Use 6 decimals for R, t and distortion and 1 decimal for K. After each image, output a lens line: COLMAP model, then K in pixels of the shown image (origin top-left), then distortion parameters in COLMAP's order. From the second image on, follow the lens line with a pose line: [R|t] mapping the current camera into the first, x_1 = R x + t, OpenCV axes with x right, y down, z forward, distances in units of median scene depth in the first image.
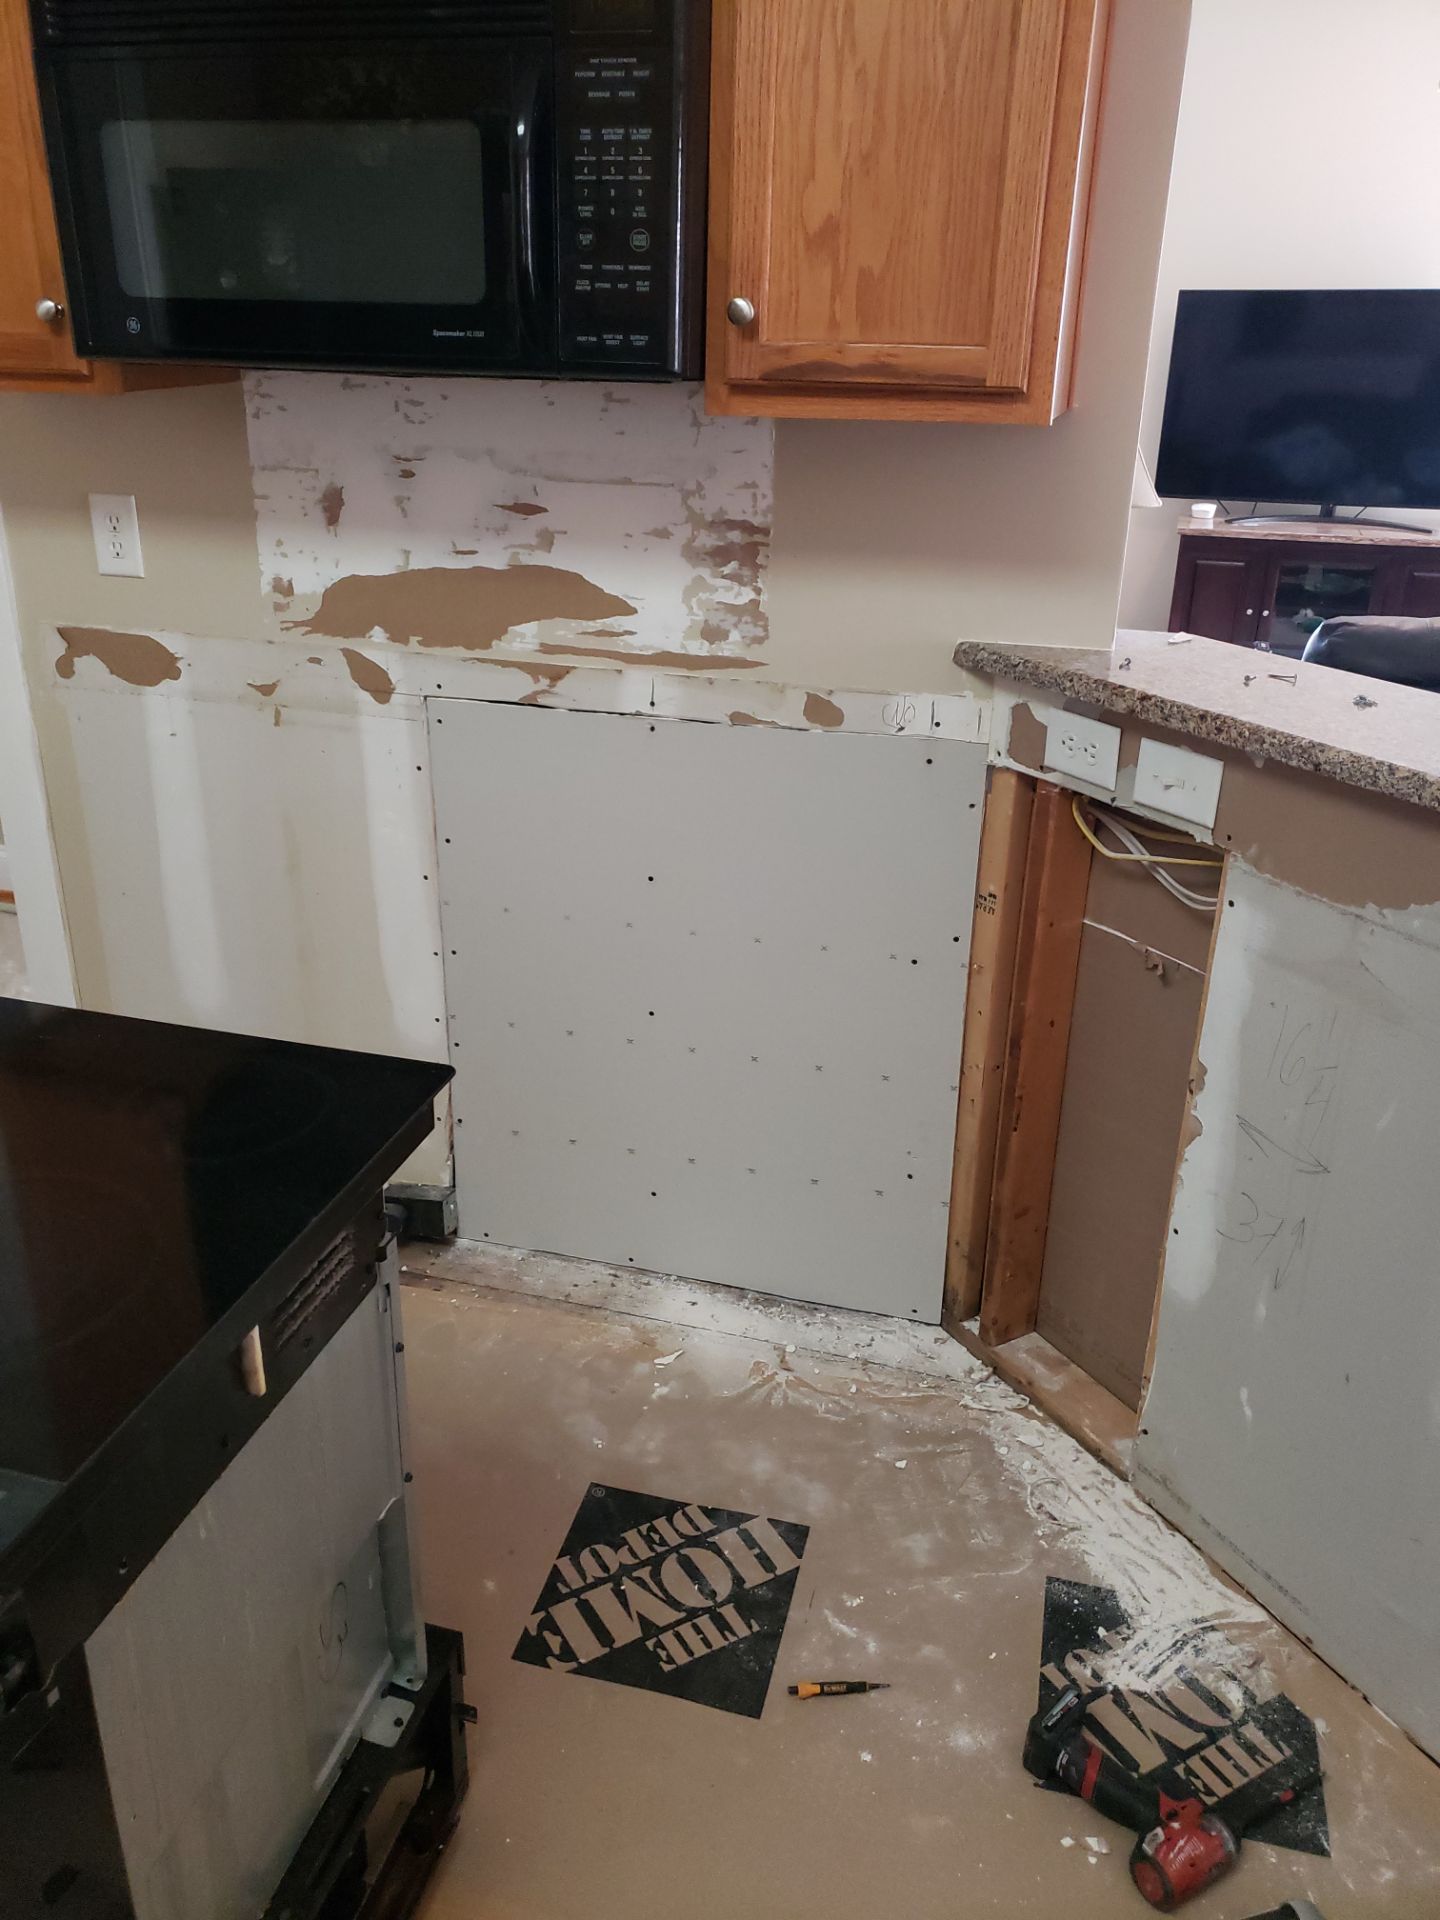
lens RADIAL K [[1503.6, 0, 667.5], [0, 1503.6, 925.1], [0, 0, 1]] dist [0.011654, -0.014007]
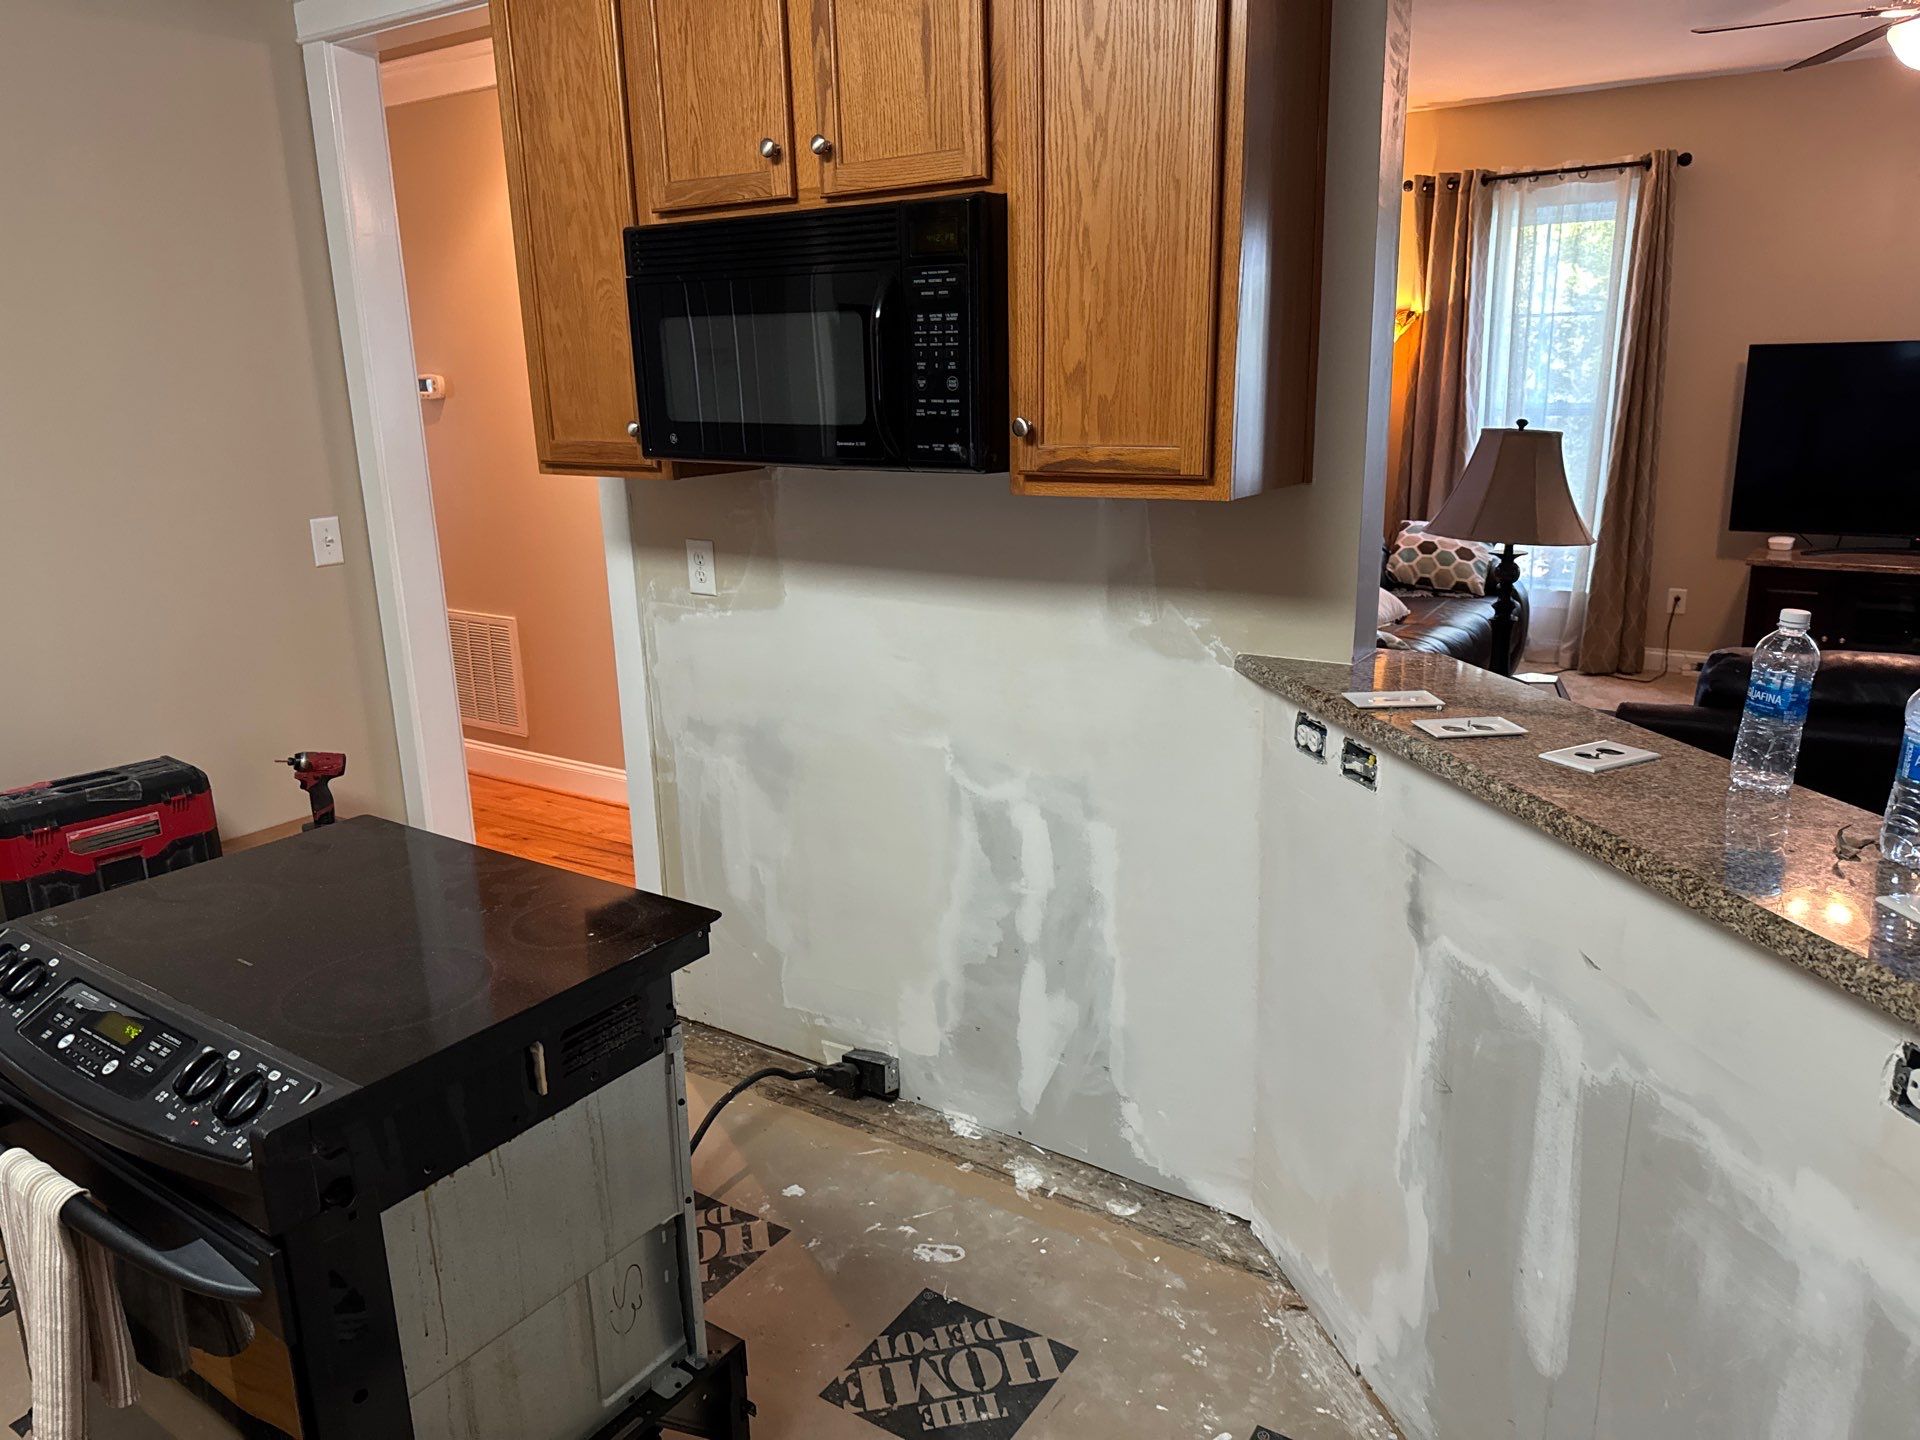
lens RADIAL K [[1348.5, 0, 947.8], [0, 1348.5, 709.0], [0, 0, 1]] dist [0.040882, -0.048939]
pose [[0.950433, 0.042905, -0.307955, 0.349358], [-0.085270, 0.988428, -0.125456, 0.027796], [0.299008, 0.145497, 0.943093, -0.186424]]
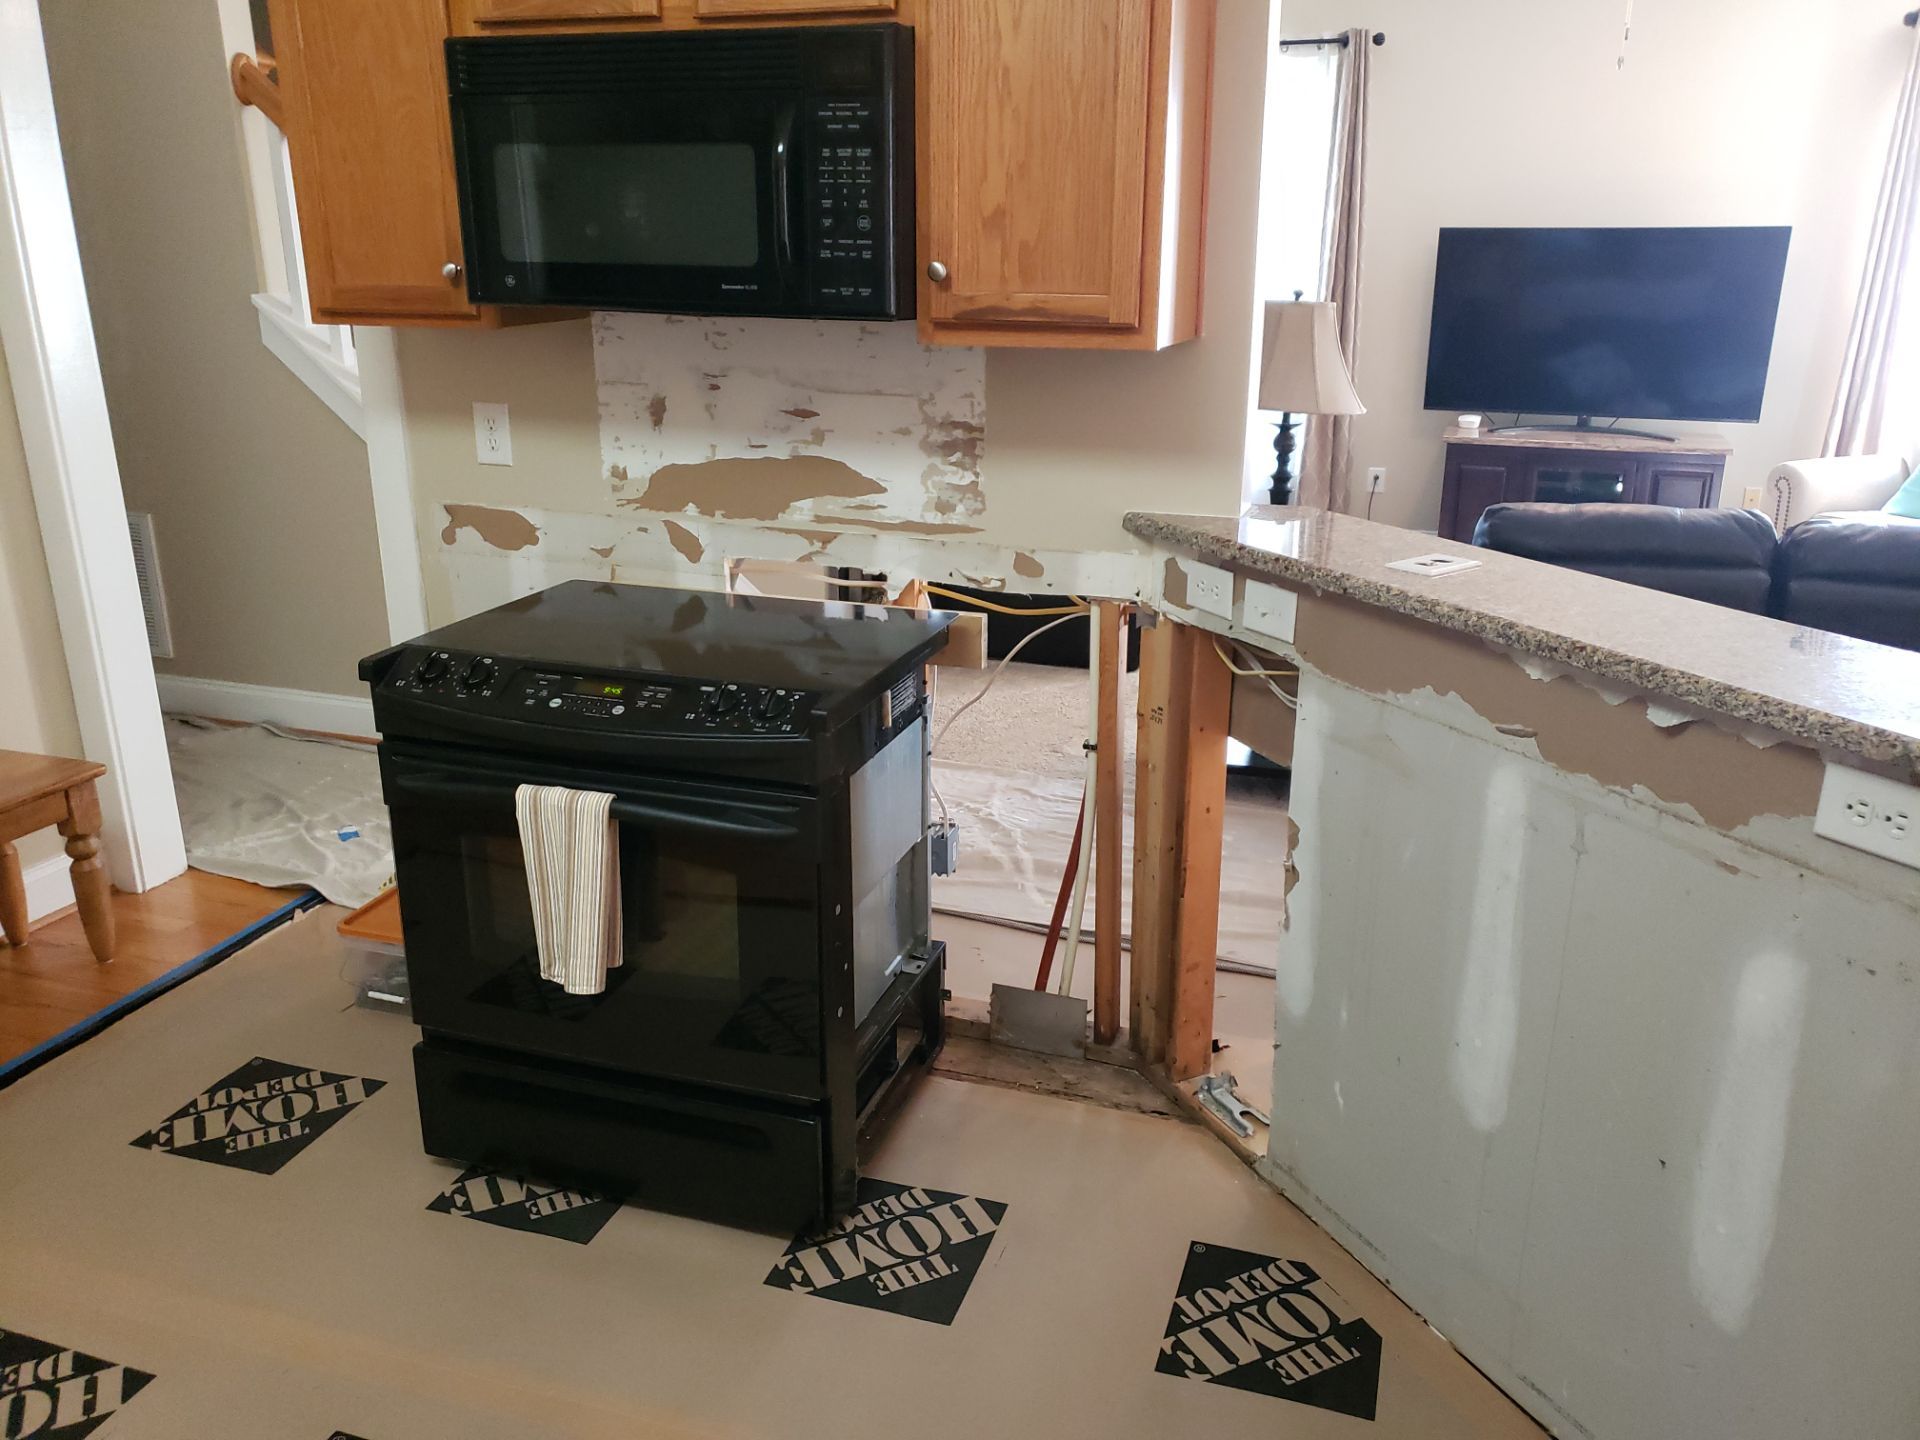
lens RADIAL K [[1503.6, 0, 962.8], [0, 1503.6, 706.6], [0, 0, 1]] dist [0.011654, -0.014007]
pose [[0.999112, 0.006124, -0.041683, 0.118282], [-0.009673, 0.996291, -0.085497, 0.103238], [0.041005, 0.085824, 0.995466, -0.320370]]
